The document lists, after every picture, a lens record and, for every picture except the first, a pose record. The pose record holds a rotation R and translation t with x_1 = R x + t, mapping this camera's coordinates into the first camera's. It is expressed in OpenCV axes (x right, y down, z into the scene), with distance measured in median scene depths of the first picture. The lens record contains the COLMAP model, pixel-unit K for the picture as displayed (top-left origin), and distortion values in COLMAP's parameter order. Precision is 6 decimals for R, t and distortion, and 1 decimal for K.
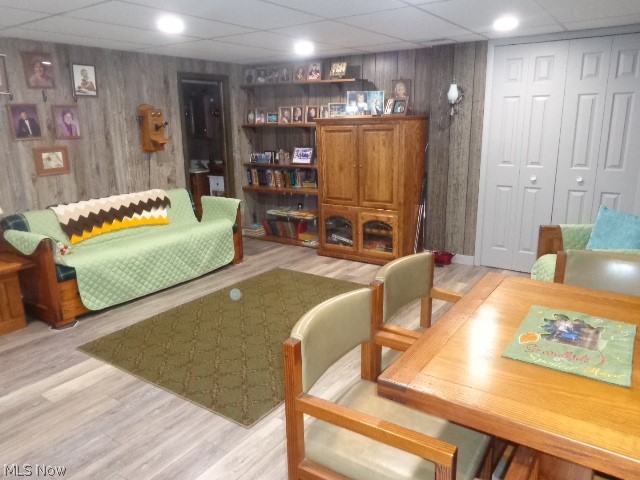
lens RADIAL K [[485.2, 0, 320.0], [0, 485.2, 240.0], [0, 0, 1]] dist [-0.005248, 0.007042]
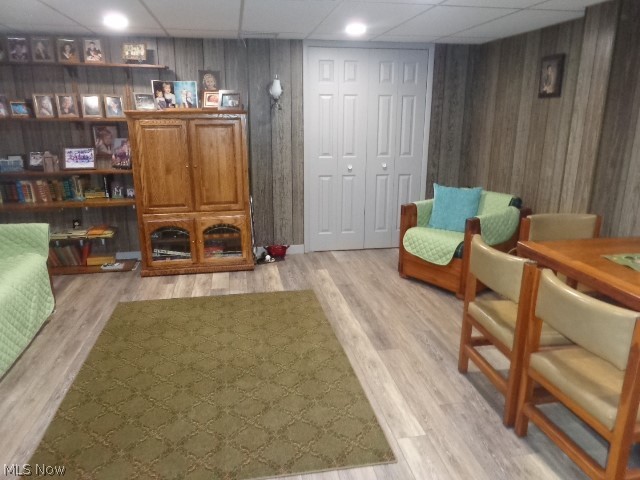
lens RADIAL K [[485.2, 0, 320.0], [0, 485.2, 240.0], [0, 0, 1]] dist [-0.005248, 0.007042]
pose [[0.700479, -0.165658, 0.694180, -0.384212], [0.159597, 0.984414, 0.073873, -0.047684], [-0.695599, 0.059043, 0.716000, 0.212709]]
